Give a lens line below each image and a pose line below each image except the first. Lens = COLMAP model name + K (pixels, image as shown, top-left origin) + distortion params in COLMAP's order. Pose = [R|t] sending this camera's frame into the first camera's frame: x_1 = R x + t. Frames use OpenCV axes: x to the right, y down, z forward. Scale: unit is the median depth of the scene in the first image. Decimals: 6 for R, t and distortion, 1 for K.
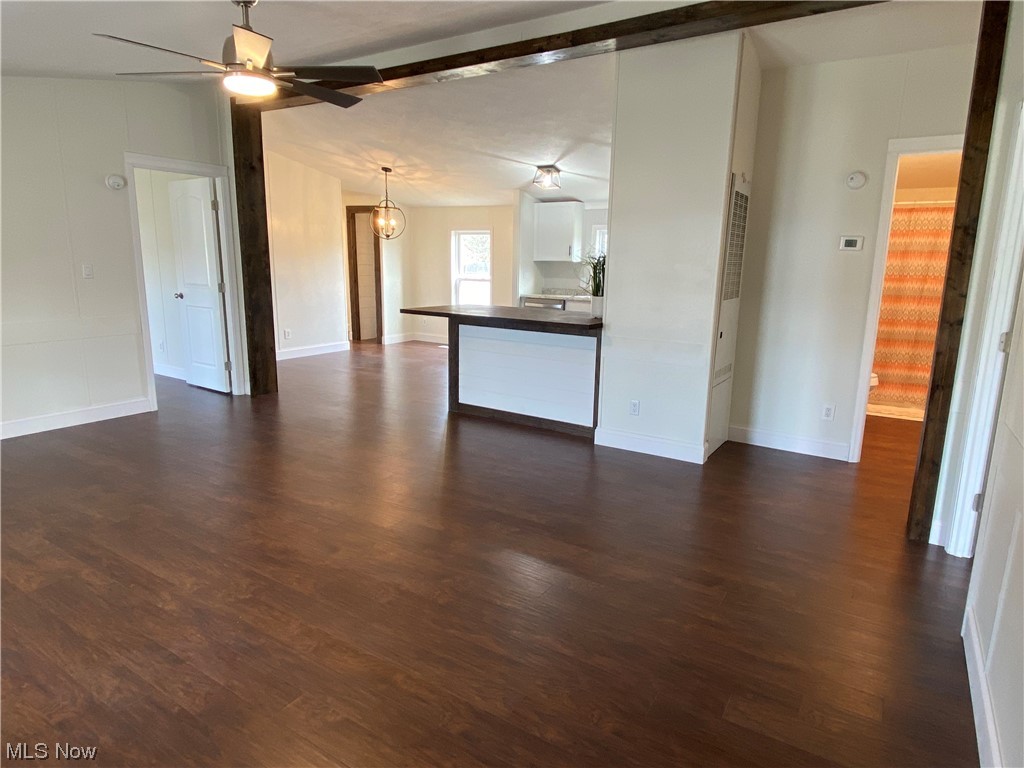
lens RADIAL K [[604.0, 0, 519.5], [0, 604.0, 386.8], [0, 0, 1]] dist [0.005324, -0.010070]
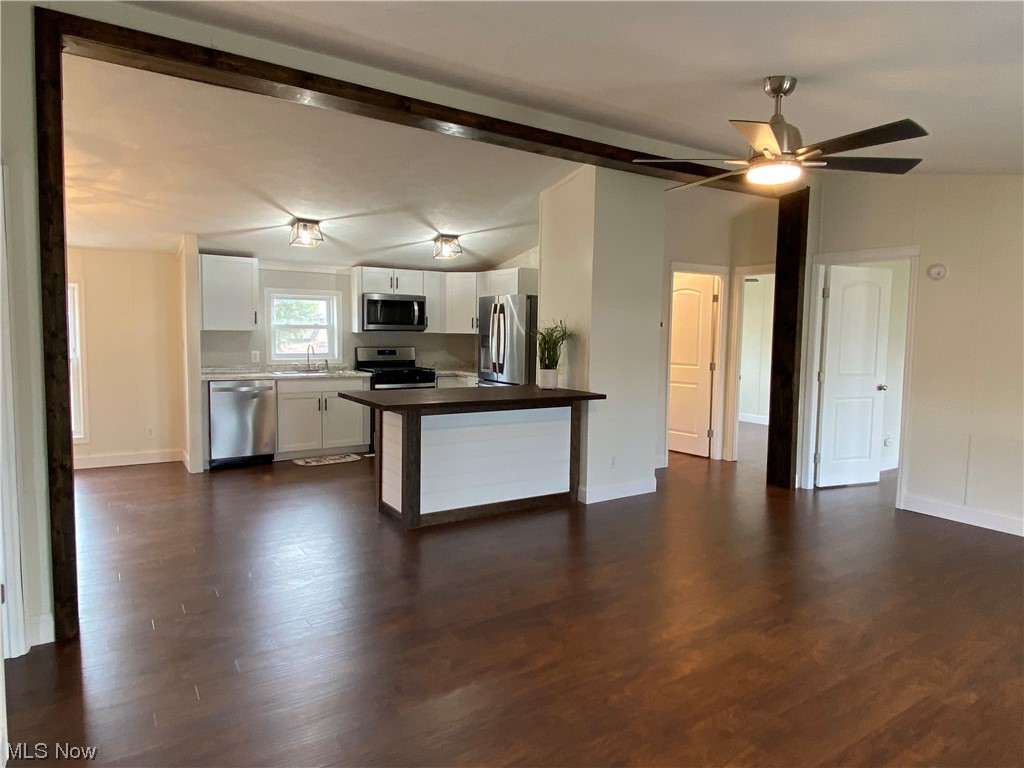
lens RADIAL K [[626.4, 0, 537.9], [0, 626.4, 379.7], [0, 0, 1]] dist [0.002209, -0.003692]
pose [[0.400815, -0.084791, 0.912227, -1.009496], [0.173301, 0.984749, 0.015387, -0.174941], [-0.899619, 0.151922, 0.409396, 0.641586]]
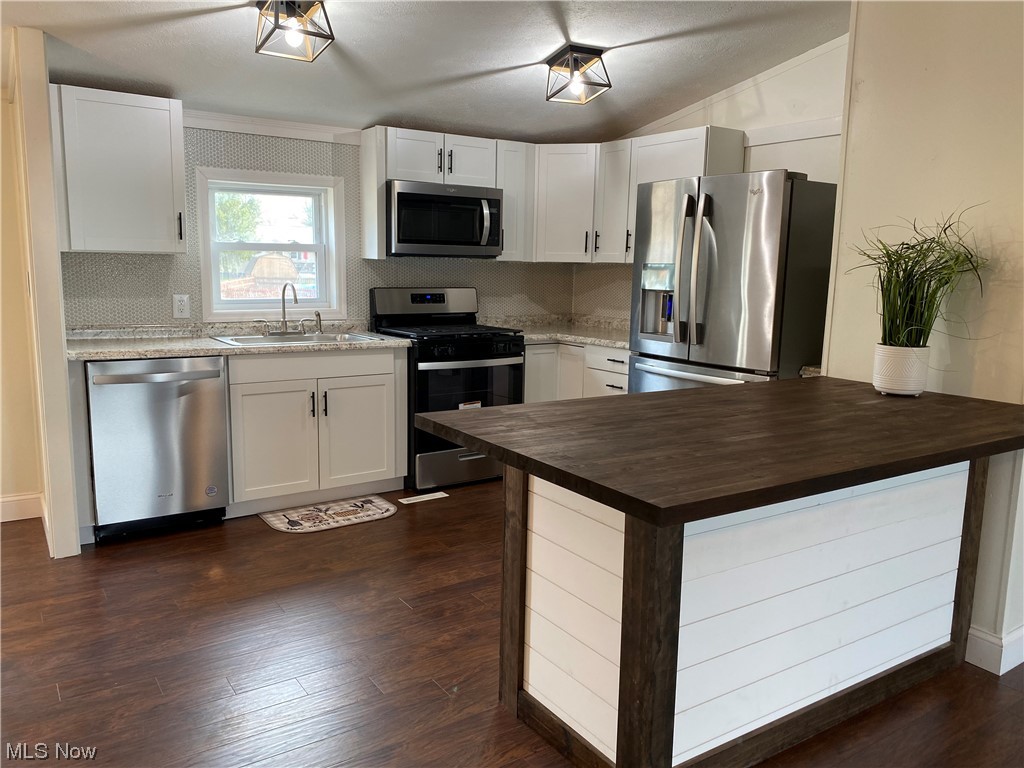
lens RADIAL K [[778.3, 0, 511.5], [0, 778.3, 389.0], [0, 0, 1]] dist [0.004244, 0.000272]
pose [[0.414197, -0.155345, 0.896833, -0.550246], [0.170385, 0.981143, 0.091257, -0.251784], [-0.894097, 0.115008, 0.432855, 1.160852]]
